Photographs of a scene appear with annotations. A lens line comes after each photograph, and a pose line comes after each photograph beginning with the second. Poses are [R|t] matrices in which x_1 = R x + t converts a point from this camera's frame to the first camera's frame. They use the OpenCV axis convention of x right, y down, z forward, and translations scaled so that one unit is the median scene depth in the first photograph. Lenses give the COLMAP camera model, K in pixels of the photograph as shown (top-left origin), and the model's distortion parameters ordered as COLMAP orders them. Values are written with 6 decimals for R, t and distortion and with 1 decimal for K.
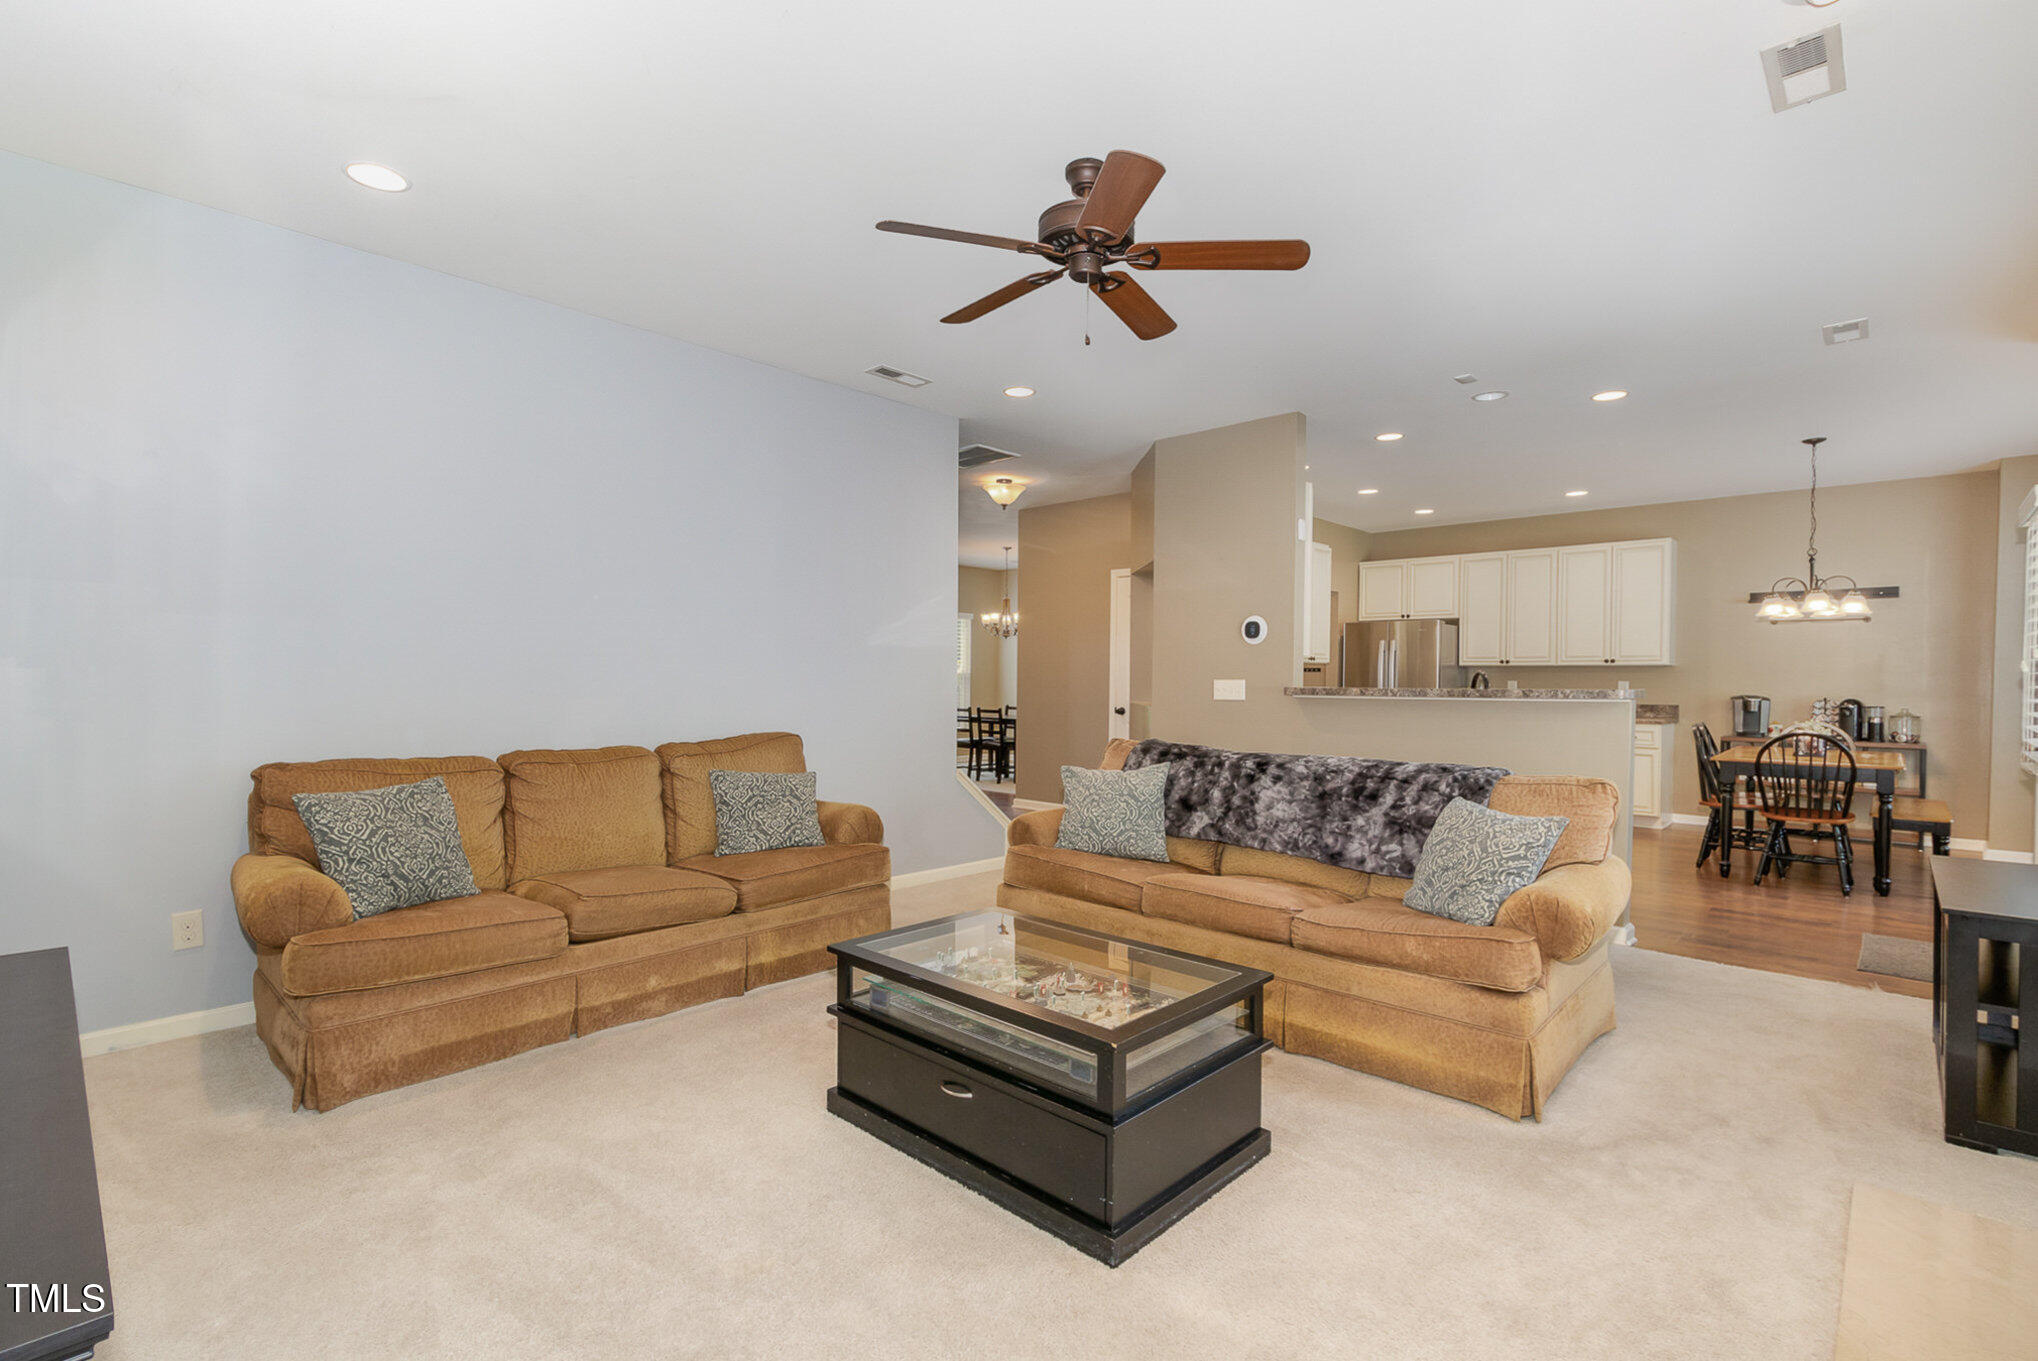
lens RADIAL K [[949.0, 0, 1031.1], [0, 949.0, 684.7], [0, 0, 1]] dist [-0.000225, -0.002025]
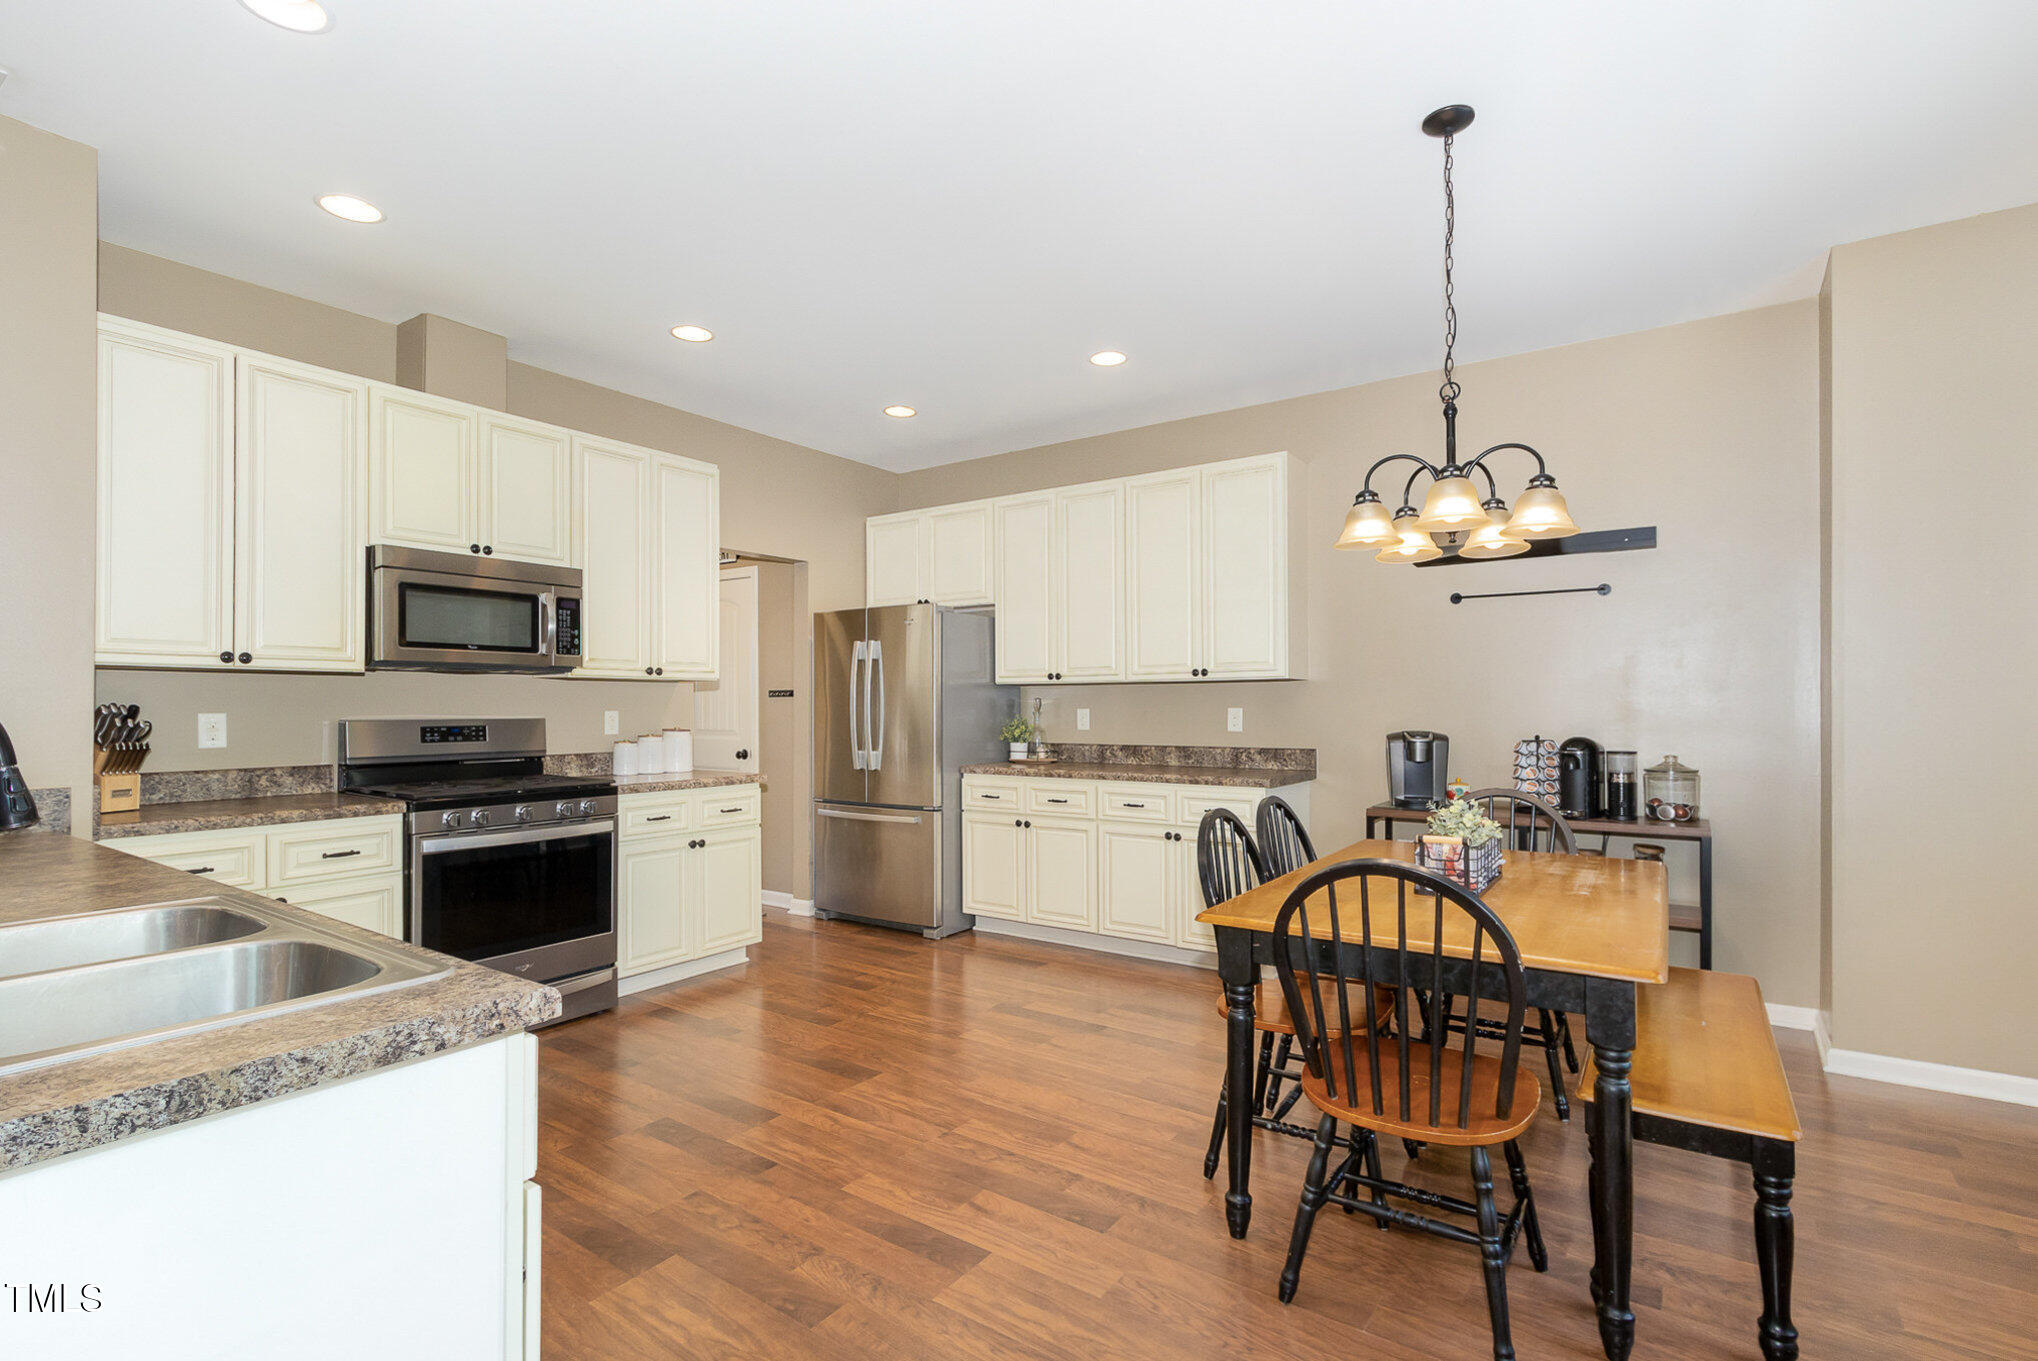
lens RADIAL K [[949.0, 0, 1016.8], [0, 949.0, 693.1], [0, 0, 1]] dist [-0.000225, -0.002025]
pose [[0.991141, -0.010760, 0.132378, 0.483698], [0.013427, 0.999724, -0.019268, -0.003676], [-0.132134, 0.020875, 0.991012, 0.515612]]
